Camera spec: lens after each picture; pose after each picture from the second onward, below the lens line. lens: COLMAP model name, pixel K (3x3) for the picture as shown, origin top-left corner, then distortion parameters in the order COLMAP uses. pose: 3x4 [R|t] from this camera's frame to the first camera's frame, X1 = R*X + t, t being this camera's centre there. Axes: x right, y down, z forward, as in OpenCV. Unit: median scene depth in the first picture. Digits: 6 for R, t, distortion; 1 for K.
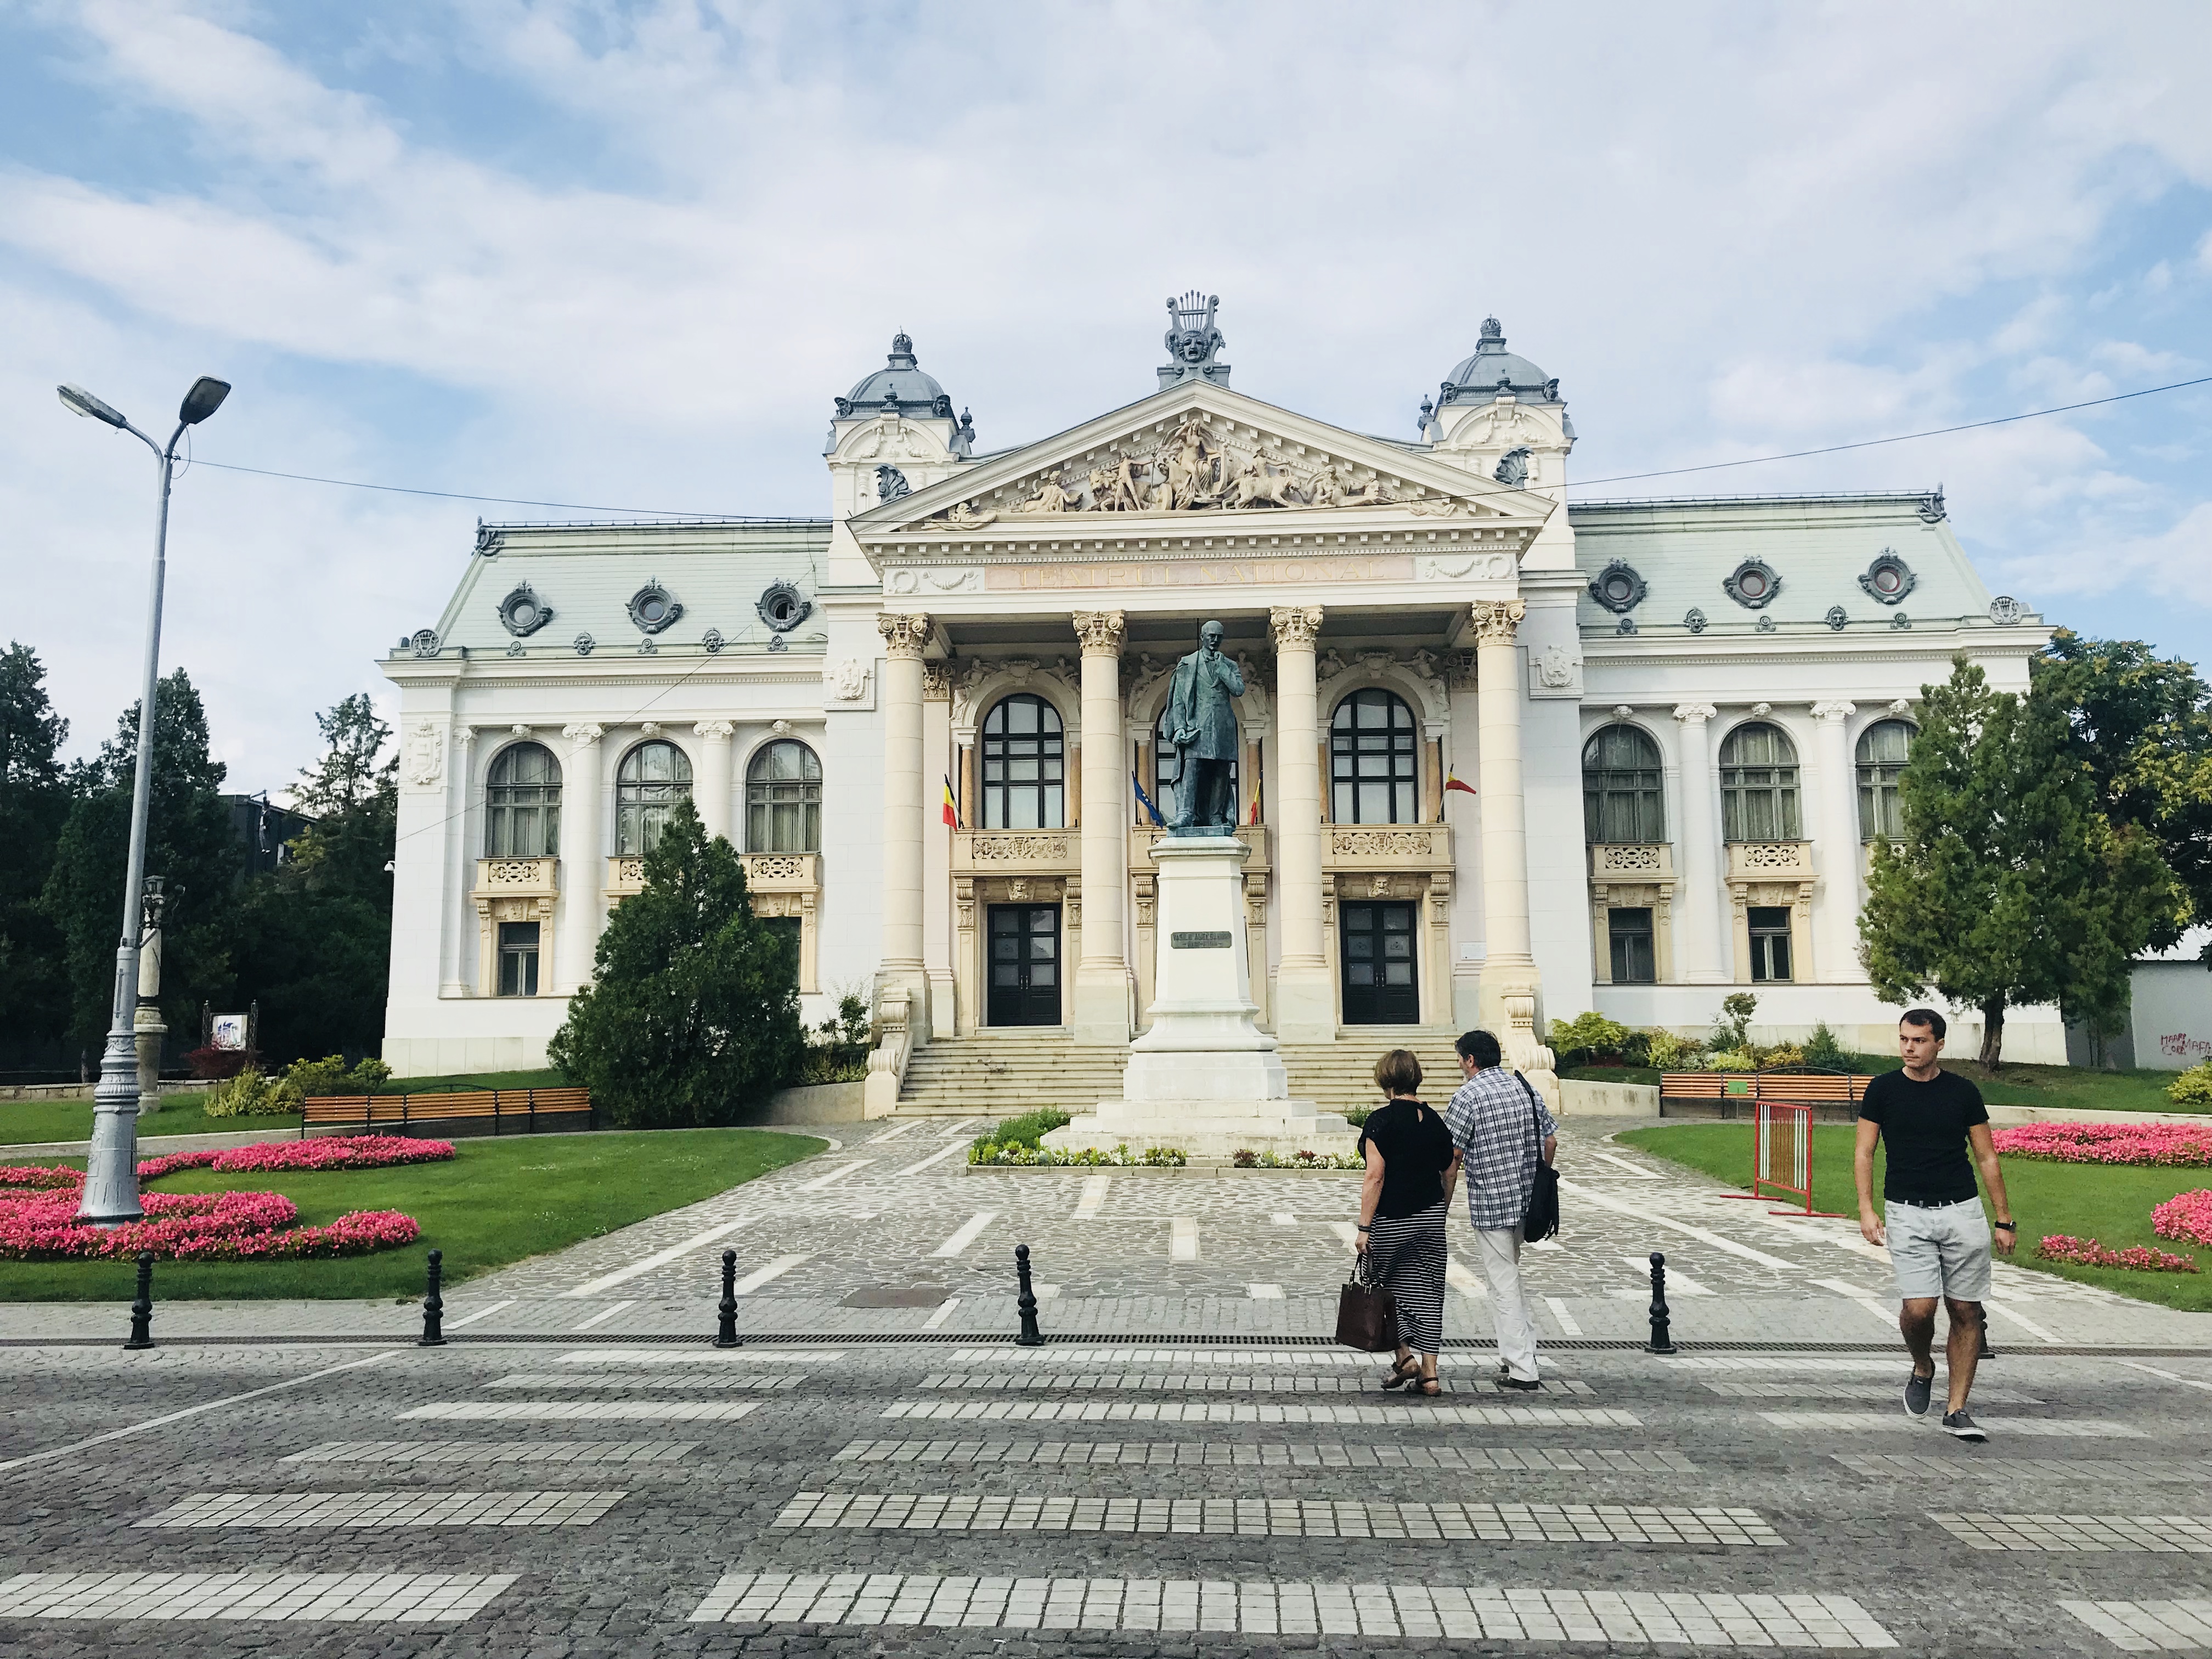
lens RADIAL K [[1709.4, 0, 1106.0], [0, 1709.4, 829.5], [0, 0, 1]] dist [0.028329, -0.076688]
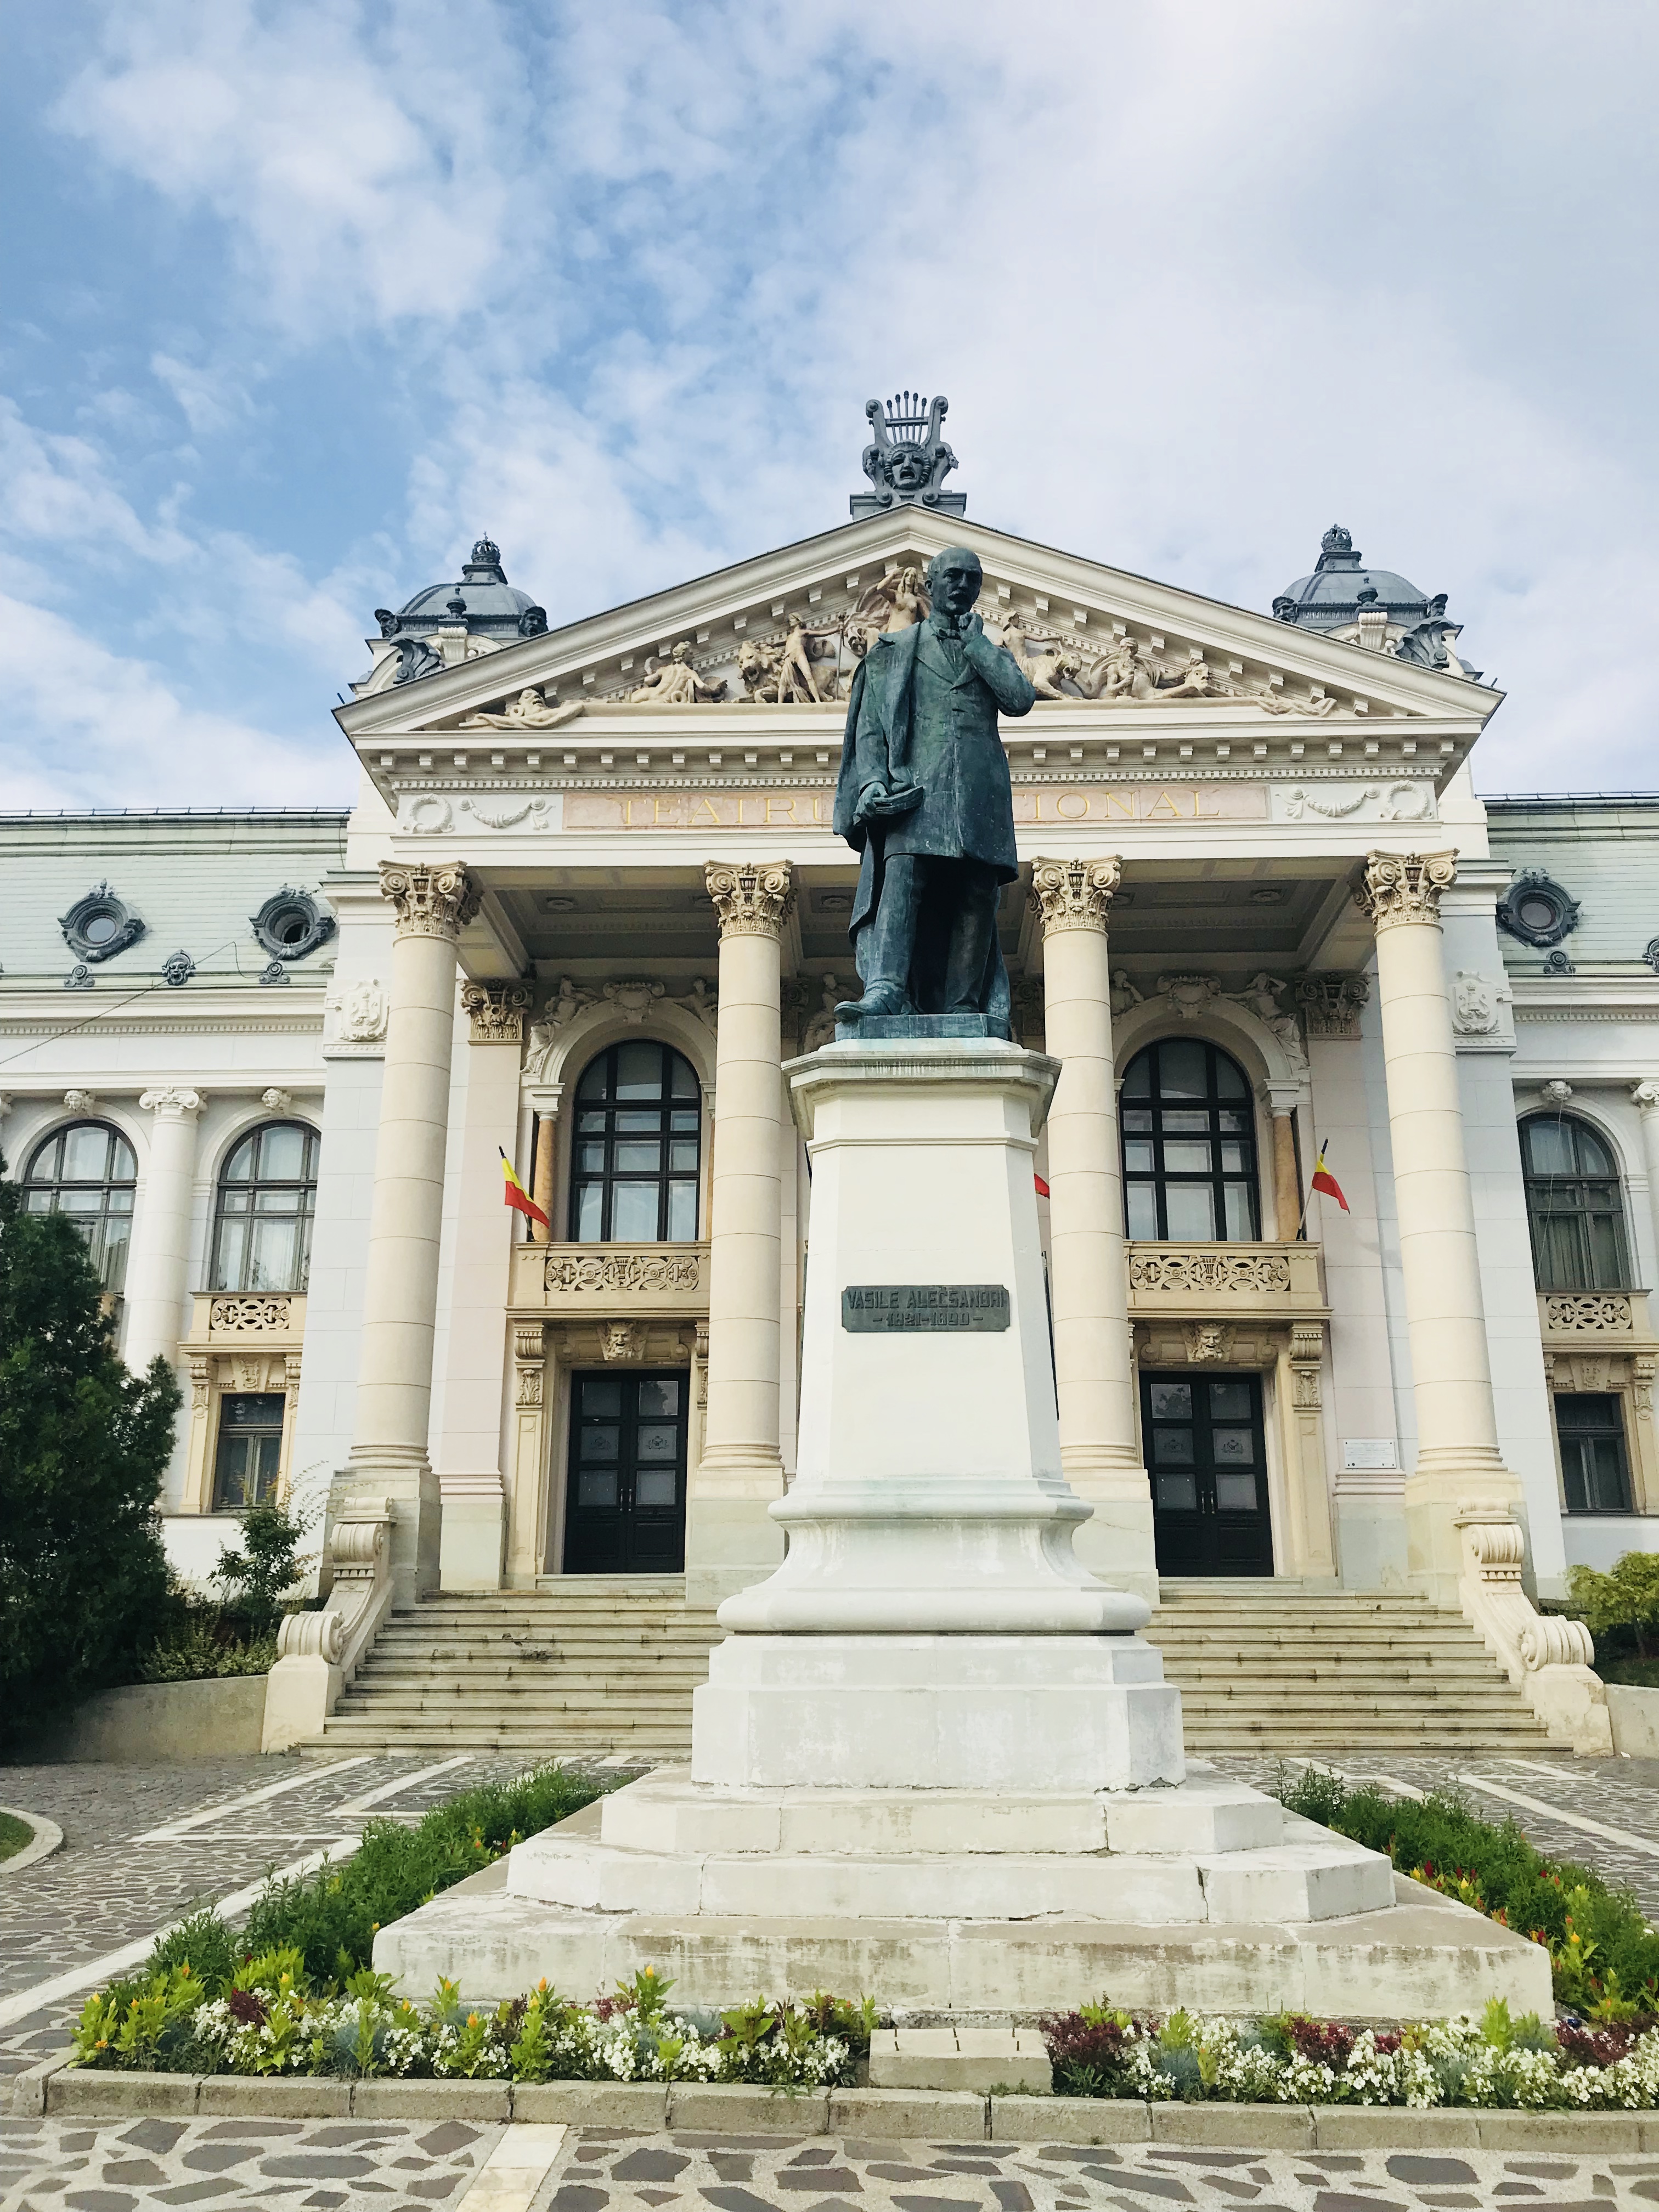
lens RADIAL K [[1709.4, 0, 829.5], [0, 1709.4, 1106.0], [0, 0, 1]] dist [0.028329, -0.076688]
pose [[0.999907, 0.012130, 0.006313, 0.021064], [-0.010982, 0.987412, -0.157790, 0.050767], [-0.008147, 0.157706, 0.987453, 0.409331]]
